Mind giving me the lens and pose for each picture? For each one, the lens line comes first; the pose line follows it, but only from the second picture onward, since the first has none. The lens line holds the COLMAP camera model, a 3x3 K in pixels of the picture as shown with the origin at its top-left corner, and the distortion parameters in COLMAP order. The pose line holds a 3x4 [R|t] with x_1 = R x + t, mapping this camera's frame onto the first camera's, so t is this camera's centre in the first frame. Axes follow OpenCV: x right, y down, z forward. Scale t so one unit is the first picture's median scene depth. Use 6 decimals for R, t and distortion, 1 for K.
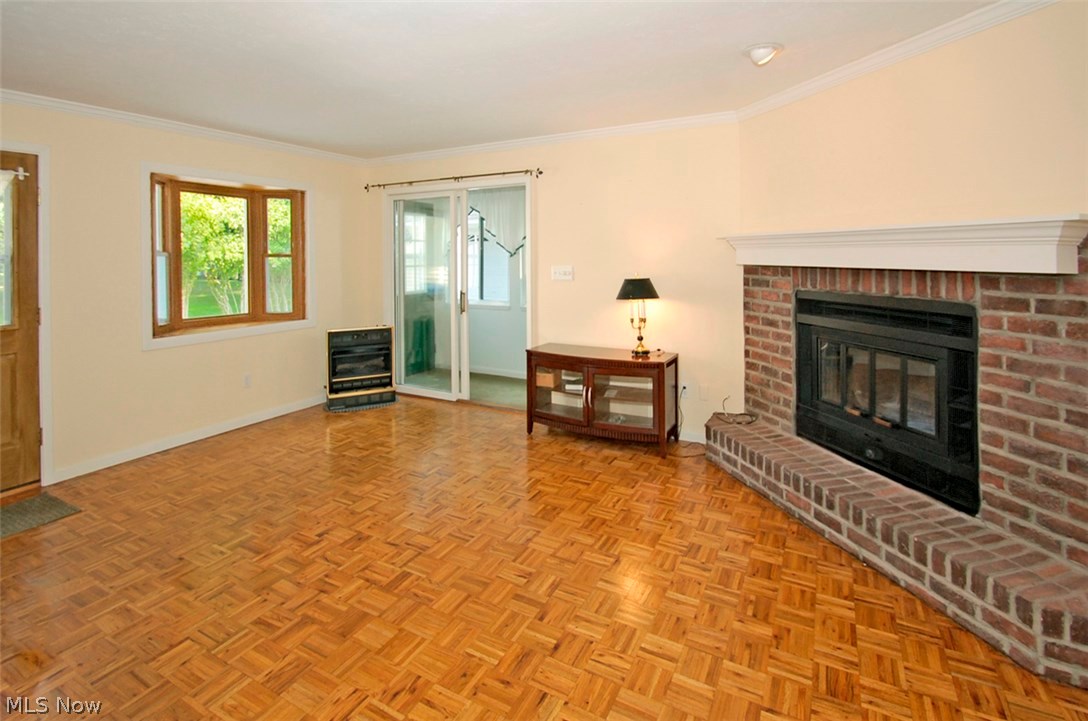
lens RADIAL K [[490.1, 0, 545.4], [0, 490.1, 342.8], [0, 0, 1]] dist [0.001261, -0.000645]
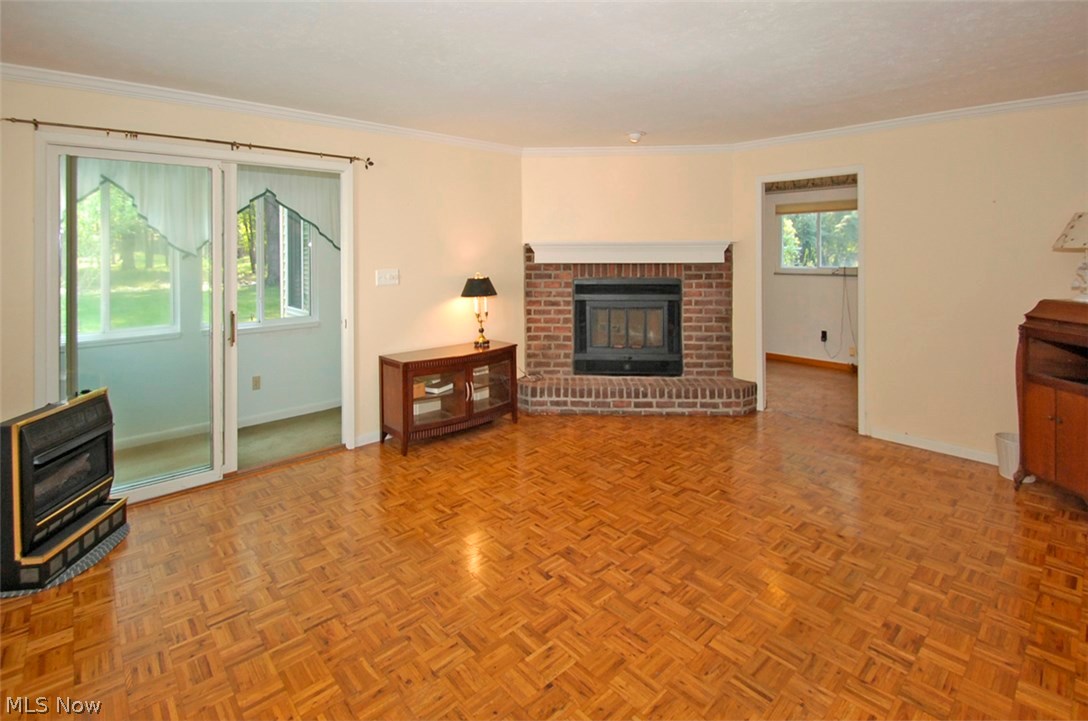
lens RADIAL K [[505.4, 0, 544.0], [0, 505.4, 360.5], [0, 0, 1]] dist [-0.001400, -0.000342]
pose [[0.352718, -0.191510, 0.915923, -1.186885], [0.170903, 0.975553, 0.138164, -0.109820], [-0.919990, 0.107801, 0.376825, 0.608165]]
